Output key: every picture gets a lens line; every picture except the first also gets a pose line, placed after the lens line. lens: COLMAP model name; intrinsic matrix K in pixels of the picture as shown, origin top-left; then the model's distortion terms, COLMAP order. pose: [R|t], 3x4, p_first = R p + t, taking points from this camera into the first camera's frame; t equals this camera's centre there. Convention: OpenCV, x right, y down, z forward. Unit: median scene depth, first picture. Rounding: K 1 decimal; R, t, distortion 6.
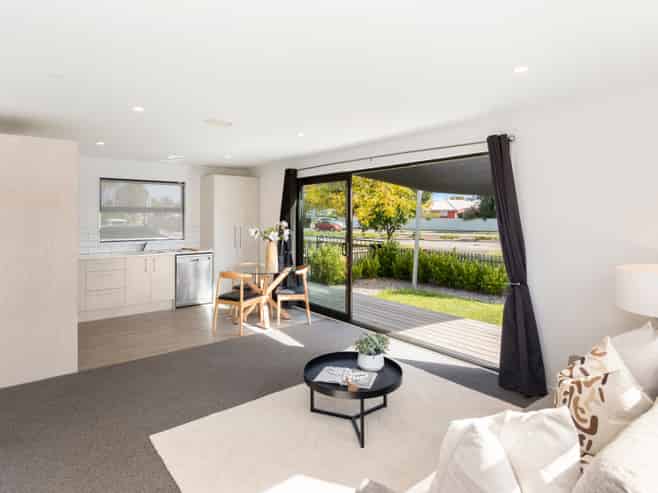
lens RADIAL K [[390.3, 0, 329.0], [0, 390.3, 246.5], [0, 0, 1]] dist [-0.000346, -0.000042]
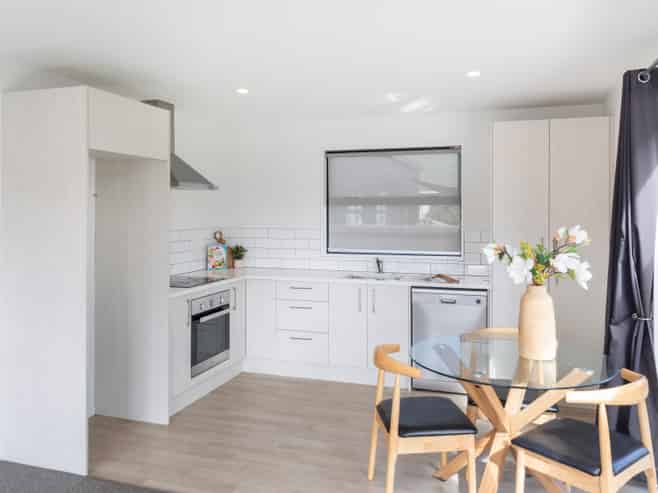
lens RADIAL K [[505.7, 0, 329.0], [0, 505.7, 246.5], [0, 0, 1]] dist [0.001581, 0.000890]
pose [[0.560244, 0.067100, -0.825606, 0.100977], [-0.066295, 0.997148, 0.036055, -0.048765], [0.825671, 0.034533, 0.563094, 0.523293]]
